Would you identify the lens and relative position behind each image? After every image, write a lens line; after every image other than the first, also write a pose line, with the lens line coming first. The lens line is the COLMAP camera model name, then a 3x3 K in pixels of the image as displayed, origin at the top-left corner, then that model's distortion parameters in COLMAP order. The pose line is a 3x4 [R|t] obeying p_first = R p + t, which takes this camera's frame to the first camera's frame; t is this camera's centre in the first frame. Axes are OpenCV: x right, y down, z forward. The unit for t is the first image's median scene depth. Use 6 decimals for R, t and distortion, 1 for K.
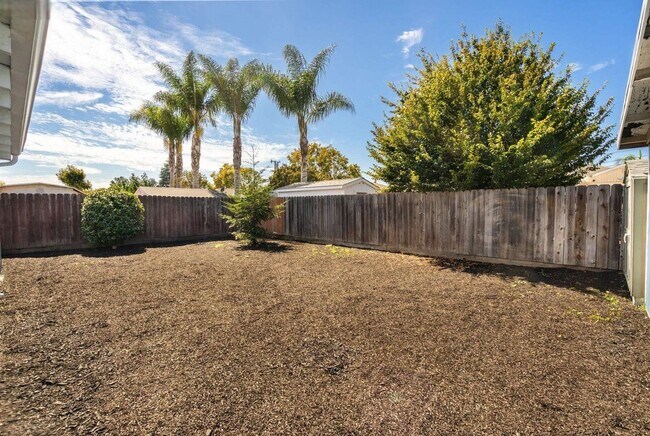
lens RADIAL K [[293.1, 0, 325.0], [0, 293.1, 218.0], [0, 0, 1]] dist [-0.001476, 0.000063]
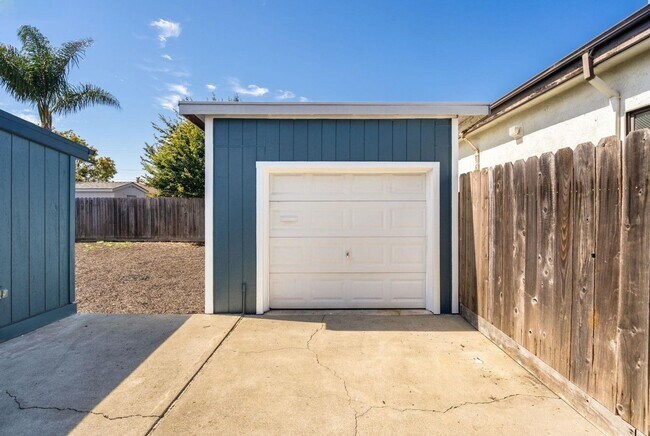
lens RADIAL K [[295.4, 0, 324.0], [0, 295.4, 204.3], [0, 0, 1]] dist [-0.000348, 0.000138]
pose [[0.733570, 0.005686, 0.679590, -0.108147], [0.025557, 0.999027, -0.035946, 0.009212], [-0.679133, 0.043737, 0.732711, -0.356226]]
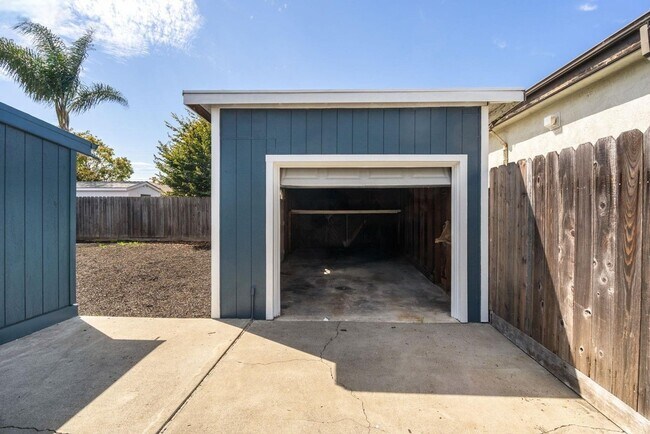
lens RADIAL K [[297.0, 0, 328.2], [0, 297.0, 208.2], [0, 0, 1]] dist [-0.000044, -0.000009]
pose [[0.757037, 0.000254, 0.653372, -0.092441], [0.022057, 0.999420, -0.025946, 0.011930], [-0.653000, 0.034053, 0.756592, -0.338536]]
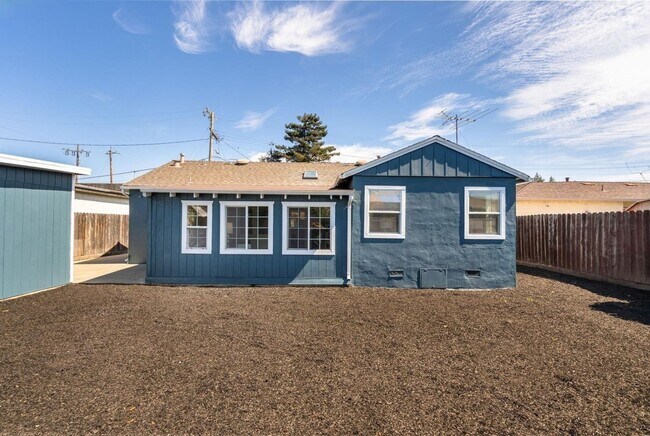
lens RADIAL K [[317.4, 0, 325.0], [0, 317.4, 218.0], [0, 0, 1]] dist [0.000010, -0.000020]
pose [[-0.700270, -0.016344, -0.713691, 0.098399], [-0.032203, 0.999443, 0.008710, -0.033169], [0.713152, 0.029082, -0.700406, 0.726365]]
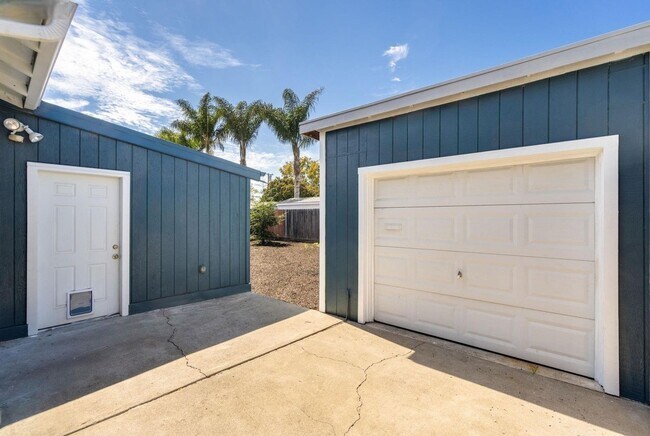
lens RADIAL K [[293.1, 0, 325.0], [0, 293.1, 218.0], [0, 0, 1]] dist [-0.001476, 0.000063]
pose [[0.999358, -0.002531, 0.035742, 0.001643], [0.003626, 0.999524, -0.030626, 0.012206], [-0.035647, 0.030736, 0.998892, -0.381349]]
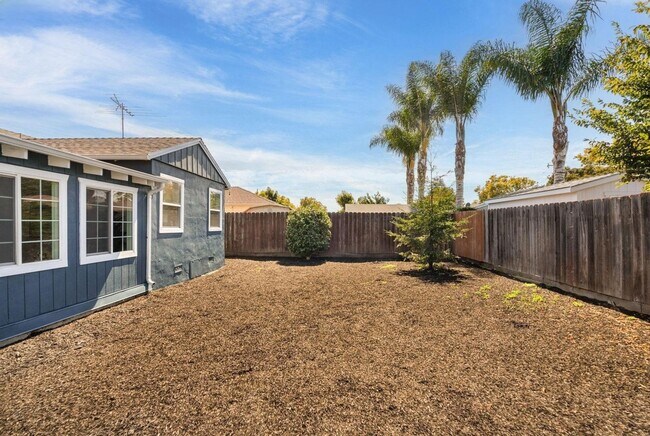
lens RADIAL K [[307.6, 0, 324.7], [0, 307.6, 228.0], [0, 0, 1]] dist [-0.001947, 0.000103]
pose [[0.662808, 0.013411, -0.748670, 0.179324], [-0.034556, 0.999322, -0.012693, -0.002902], [0.747992, 0.034284, 0.662822, 0.205536]]
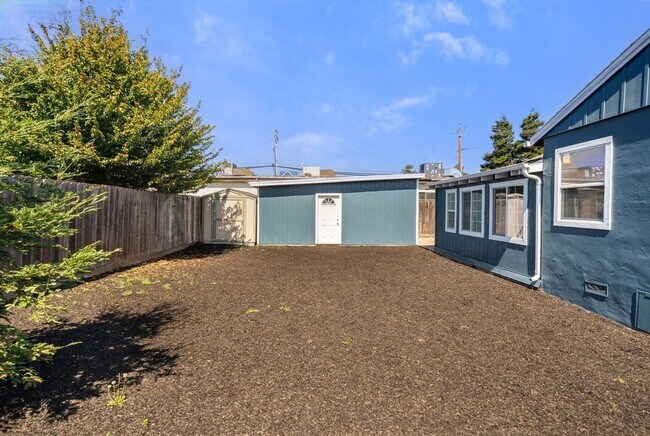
lens RADIAL K [[317.4, 0, 325.0], [0, 317.4, 218.0], [0, 0, 1]] dist [0.000010, -0.000020]
pose [[-0.724160, -0.022350, 0.689270, -0.475582], [0.020013, 0.998373, 0.053399, -0.030533], [-0.689342, 0.052464, -0.722534, 0.871102]]
